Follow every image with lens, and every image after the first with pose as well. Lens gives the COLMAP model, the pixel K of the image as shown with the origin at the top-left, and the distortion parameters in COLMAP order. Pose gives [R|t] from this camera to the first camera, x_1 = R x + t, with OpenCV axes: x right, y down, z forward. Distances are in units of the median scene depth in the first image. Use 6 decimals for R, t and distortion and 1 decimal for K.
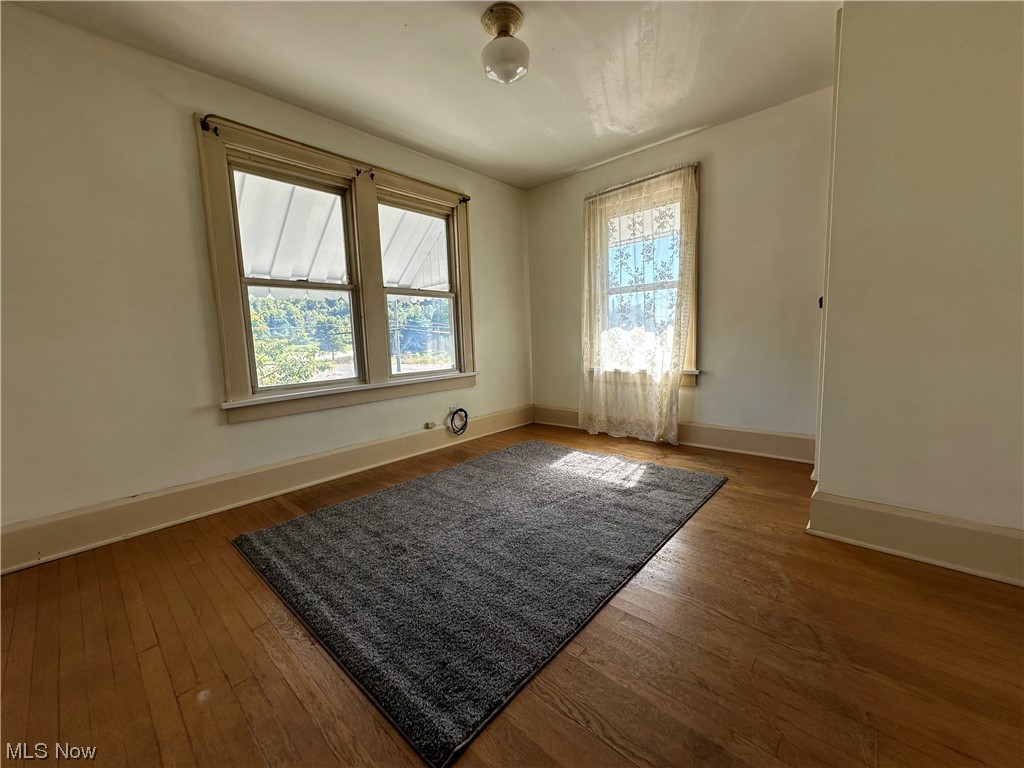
lens RADIAL K [[407.6, 0, 515.5], [0, 407.6, 386.8], [0, 0, 1]] dist [-0.002187, -0.000310]
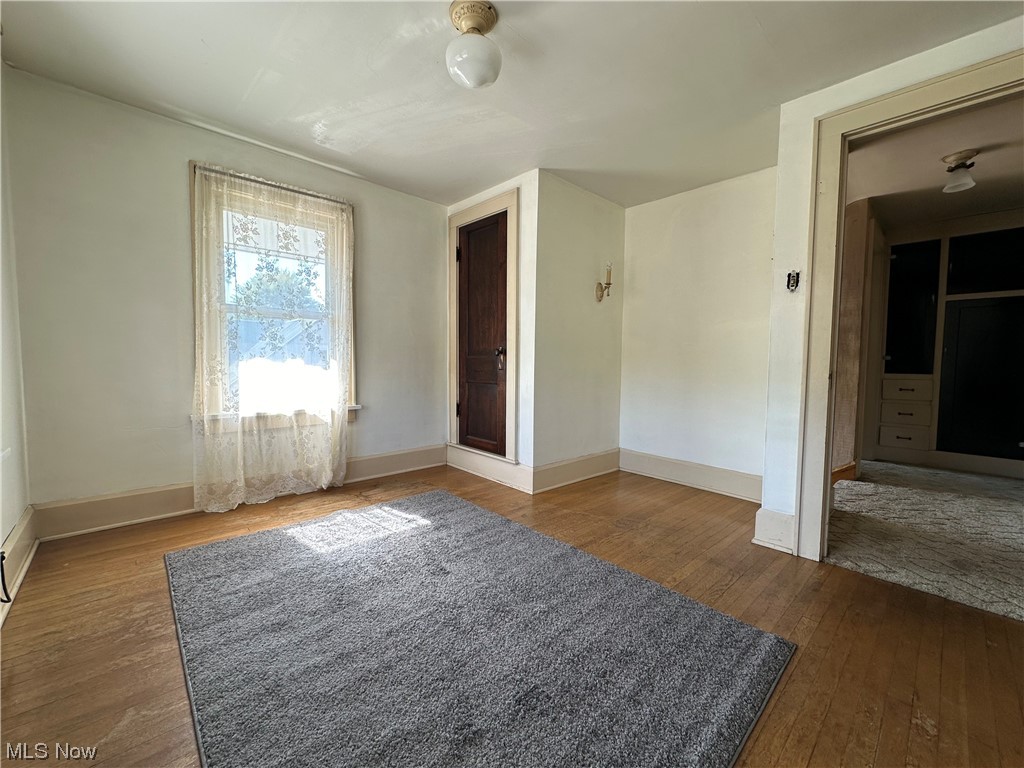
lens RADIAL K [[407.6, 0, 507.7], [0, 407.6, 388.3], [0, 0, 1]] dist [-0.002187, -0.000310]
pose [[0.089452, -0.027864, 0.995601, -1.183361], [0.106254, 0.994171, 0.018278, -0.136381], [-0.990307, 0.104152, 0.091892, 1.188806]]
